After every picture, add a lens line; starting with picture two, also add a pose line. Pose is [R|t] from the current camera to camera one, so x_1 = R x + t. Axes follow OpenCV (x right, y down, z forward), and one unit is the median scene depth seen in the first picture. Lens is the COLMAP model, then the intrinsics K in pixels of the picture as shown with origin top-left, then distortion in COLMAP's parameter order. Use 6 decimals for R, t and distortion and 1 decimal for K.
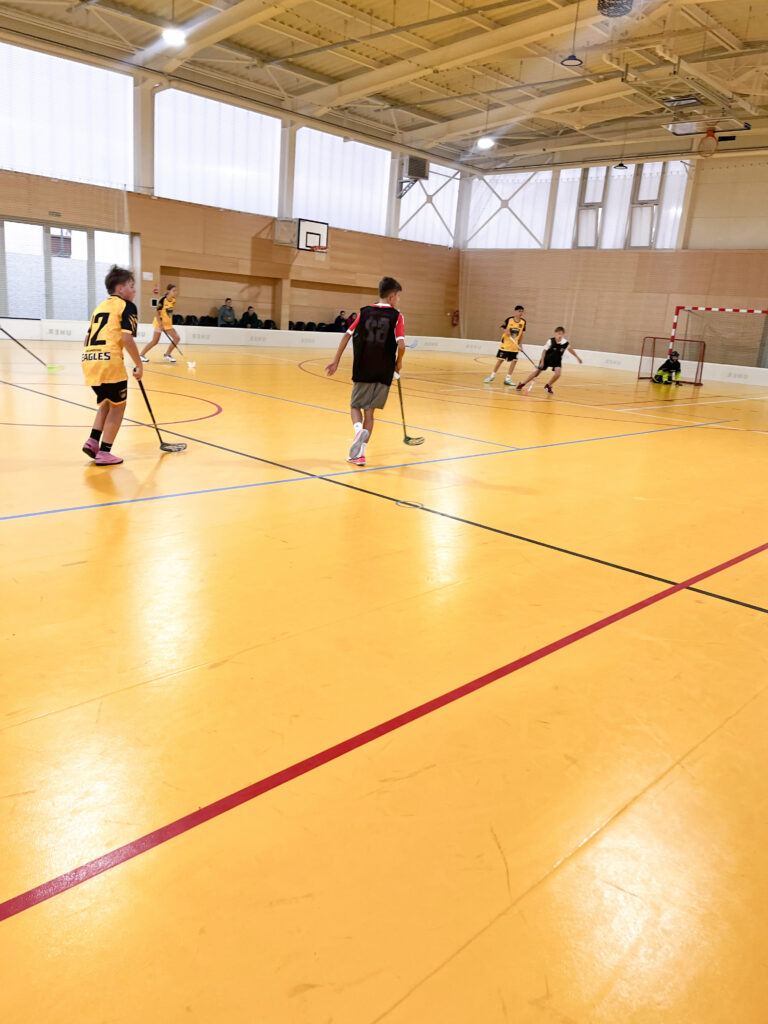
lens RADIAL K [[812.3, 0, 401.3], [0, 812.3, 505.1], [0, 0, 1]] dist [0.054456, -0.084333]
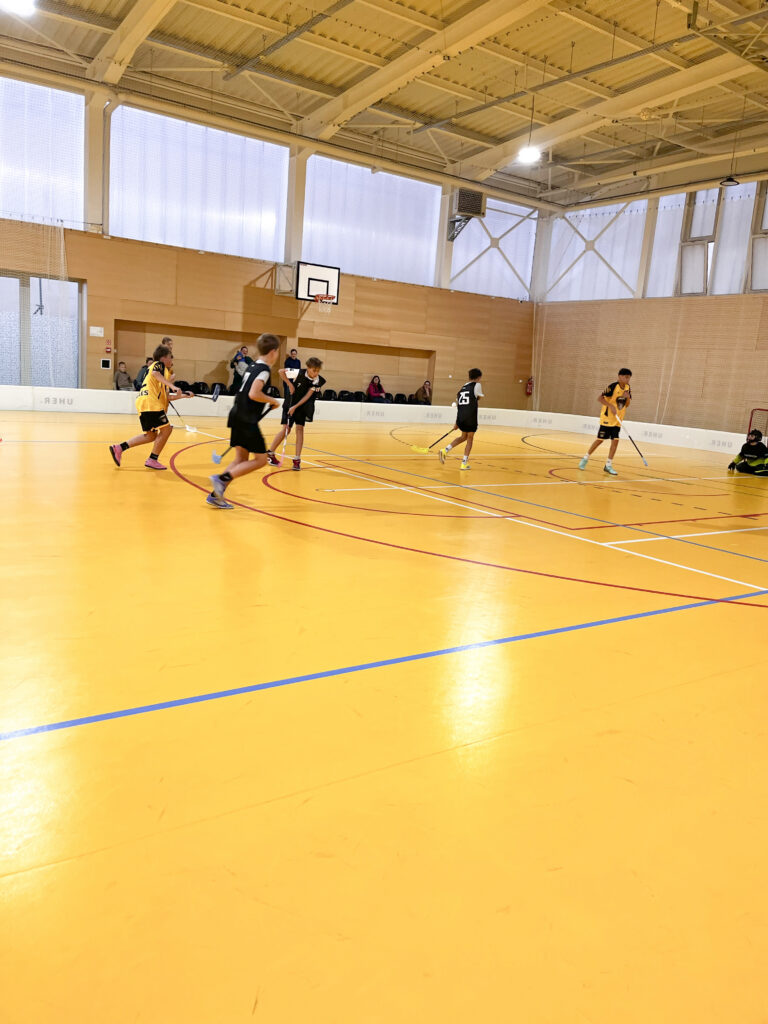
lens RADIAL K [[812.3, 0, 396.1], [0, 812.3, 486.6], [0, 0, 1]] dist [0.054456, -0.084333]
pose [[0.977653, 0.026091, -0.208599, 0.123361], [-0.049457, 0.992964, -0.107597, -0.044007], [0.204324, 0.115509, 0.972065, 0.233664]]
